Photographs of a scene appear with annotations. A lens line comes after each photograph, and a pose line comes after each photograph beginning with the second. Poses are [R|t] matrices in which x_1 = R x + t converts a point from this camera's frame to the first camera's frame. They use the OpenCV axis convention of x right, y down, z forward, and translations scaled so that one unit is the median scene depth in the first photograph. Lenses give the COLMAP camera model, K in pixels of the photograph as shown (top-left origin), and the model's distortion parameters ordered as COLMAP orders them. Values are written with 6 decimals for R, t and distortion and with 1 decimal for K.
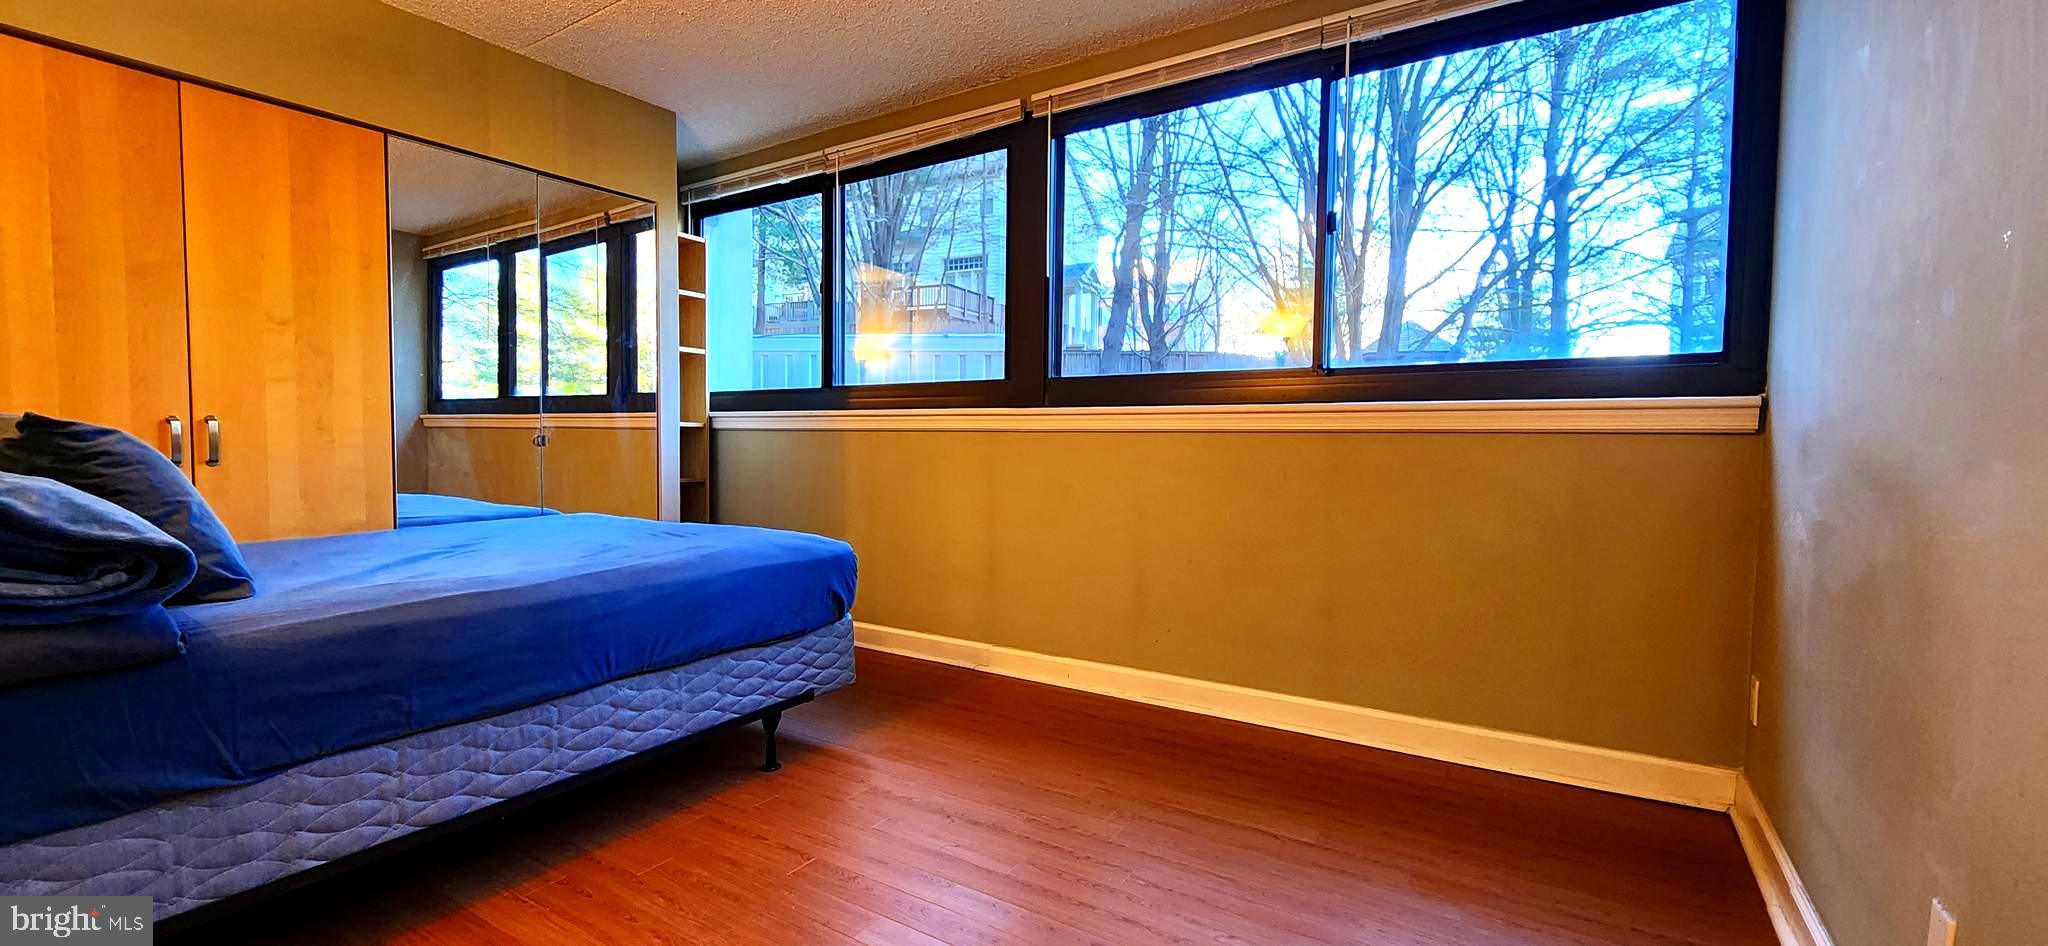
lens RADIAL K [[833.1, 0, 1021.0], [0, 833.1, 482.7], [0, 0, 1]] dist [0.000123, 0.000177]
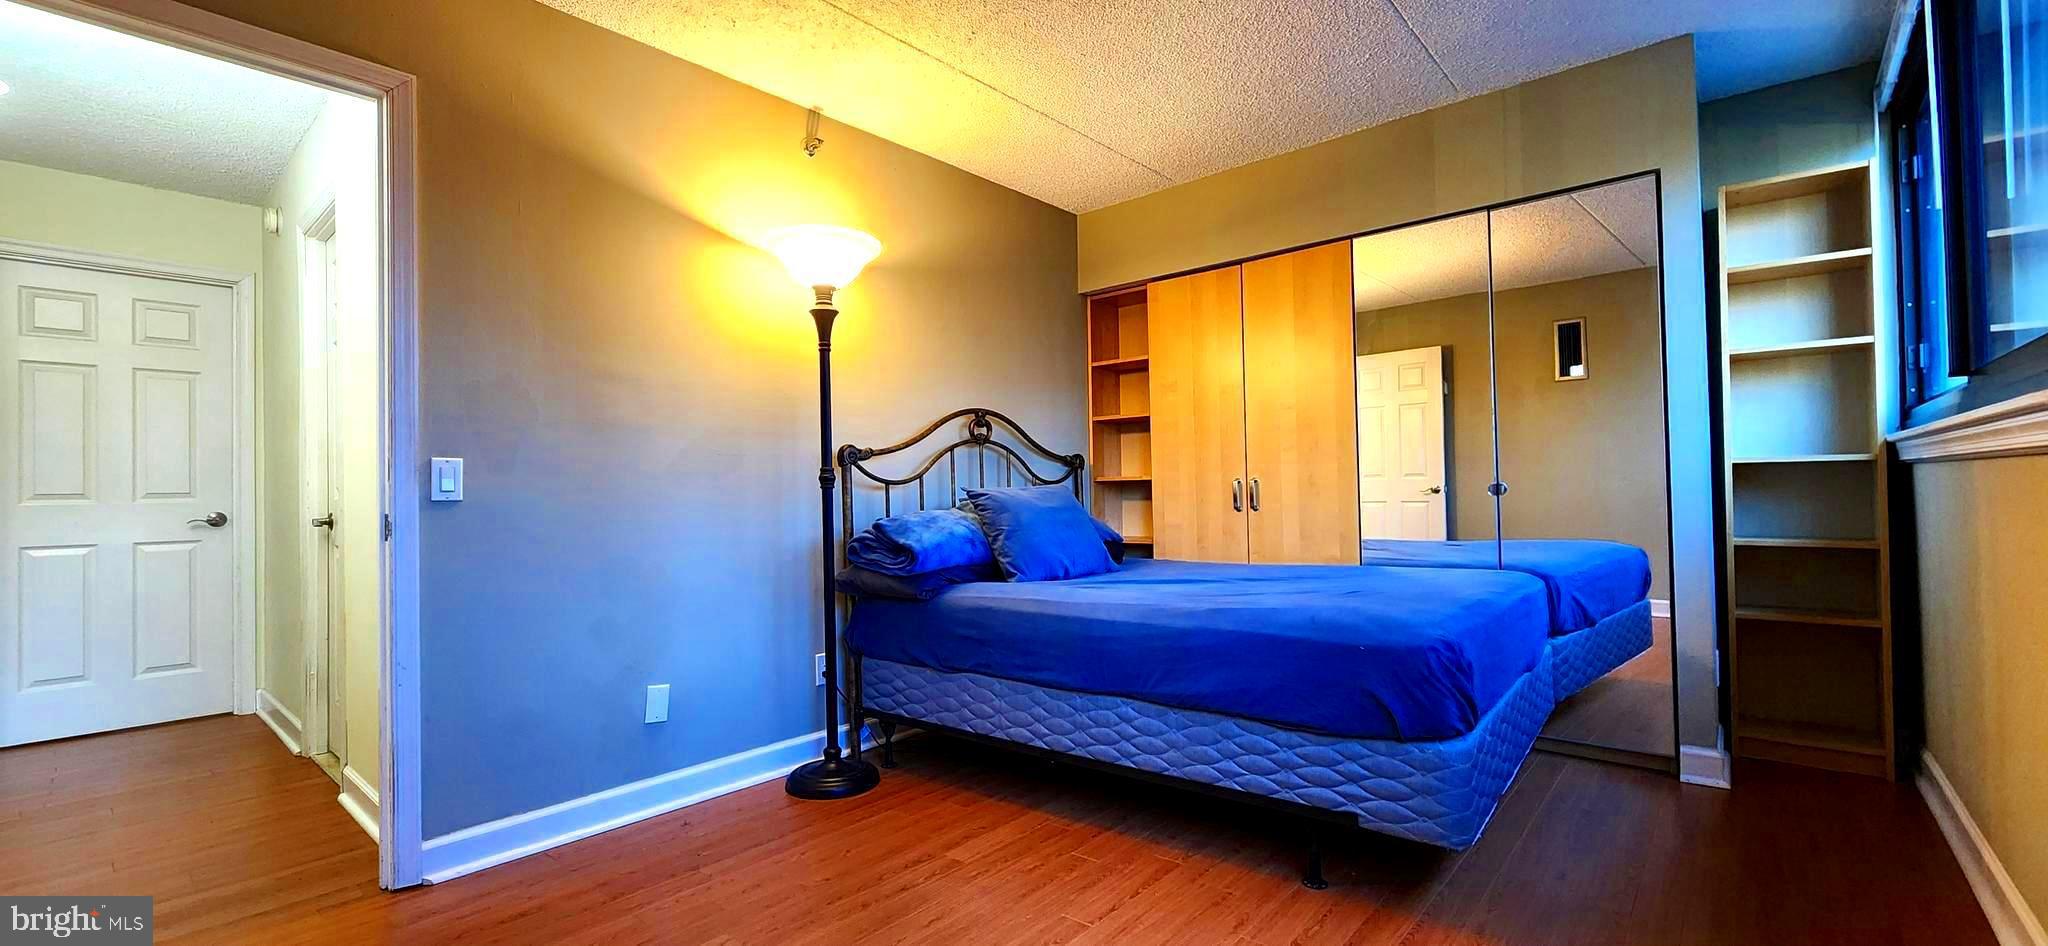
lens RADIAL K [[833.1, 0, 1021.0], [0, 833.1, 482.7], [0, 0, 1]] dist [0.000123, 0.000177]
pose [[-0.146179, -0.016946, -0.989113, 0.669789], [-0.031441, 0.999428, -0.012476, -0.045782], [0.988758, 0.029275, -0.146628, 0.955472]]
